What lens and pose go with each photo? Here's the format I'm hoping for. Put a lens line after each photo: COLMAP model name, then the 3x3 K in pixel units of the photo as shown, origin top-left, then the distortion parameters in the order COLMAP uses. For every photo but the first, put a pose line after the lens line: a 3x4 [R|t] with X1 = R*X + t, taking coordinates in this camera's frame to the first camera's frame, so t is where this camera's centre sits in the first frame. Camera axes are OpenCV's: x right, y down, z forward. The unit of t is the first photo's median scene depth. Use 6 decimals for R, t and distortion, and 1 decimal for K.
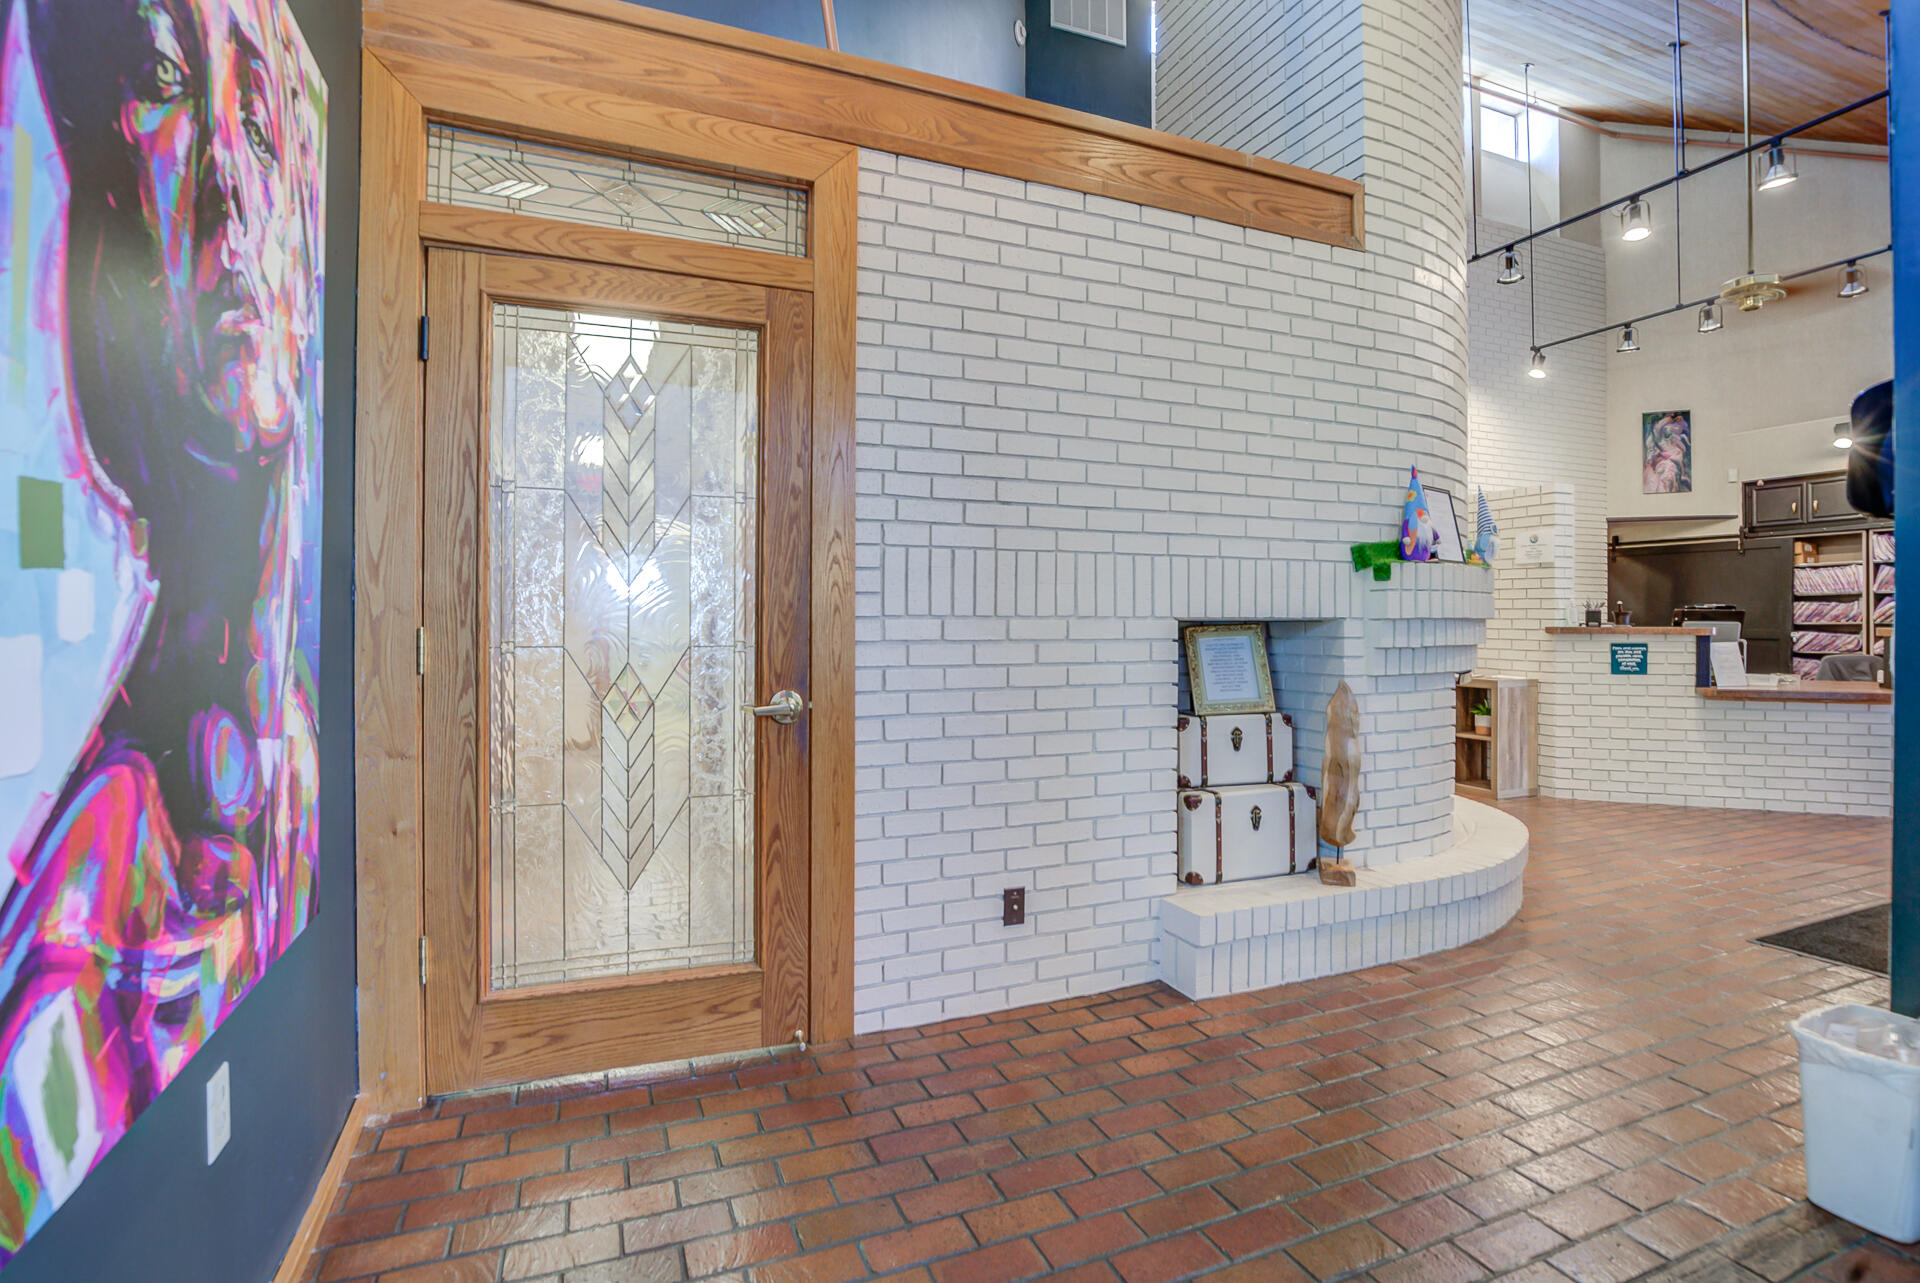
lens RADIAL K [[913.4, 0, 955.8], [0, 913.4, 616.5], [0, 0, 1]] dist [-0.031923, 0.005014]
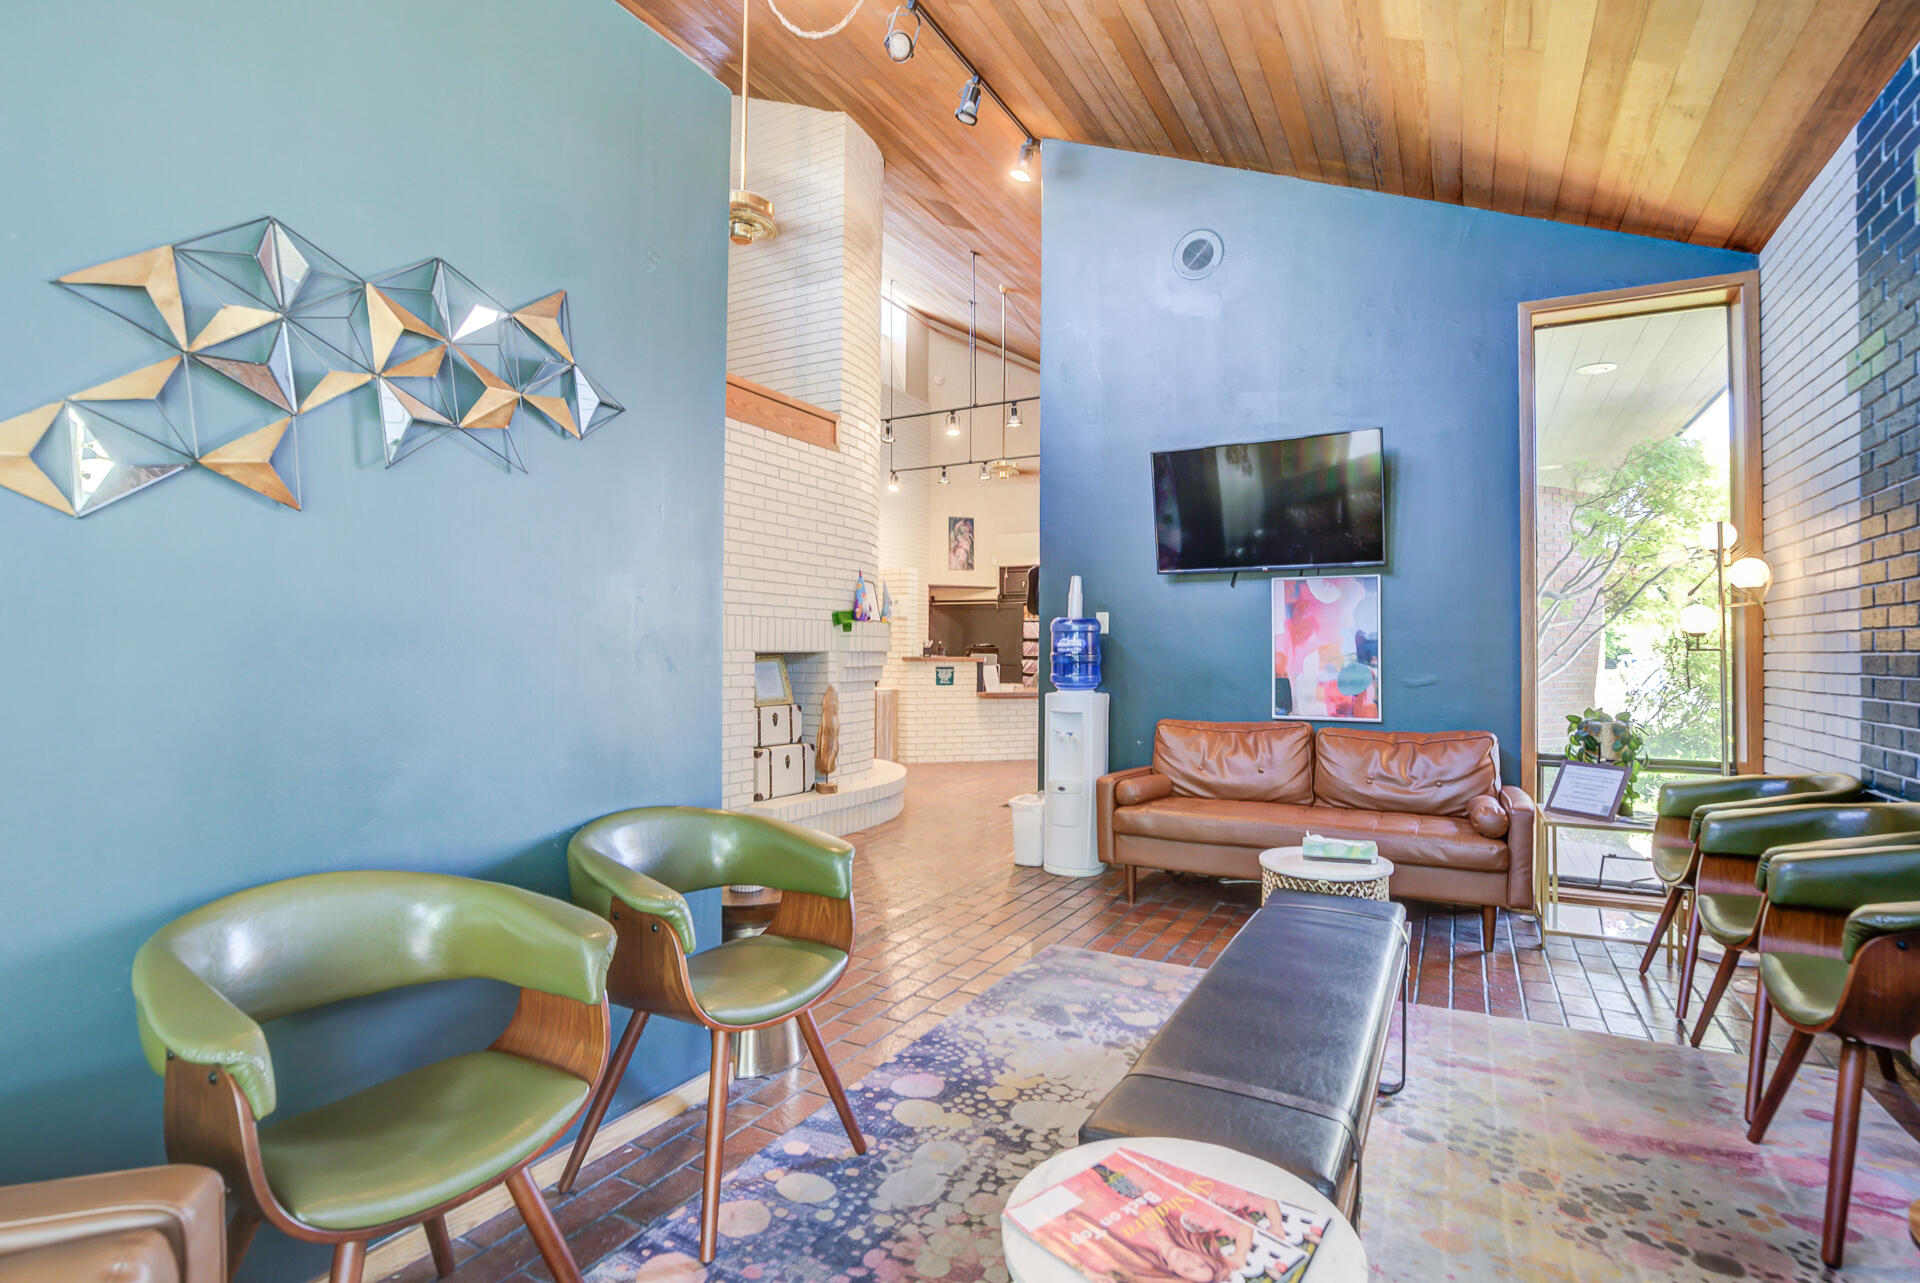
lens RADIAL K [[913.4, 0, 964.0], [0, 913.4, 647.4], [0, 0, 1]] dist [-0.031923, 0.005014]
pose [[0.776146, 0.006389, 0.630521, -0.504573], [-0.006090, 0.999978, -0.002635, -0.003023], [-0.630524, -0.001795, 0.776168, -0.584281]]
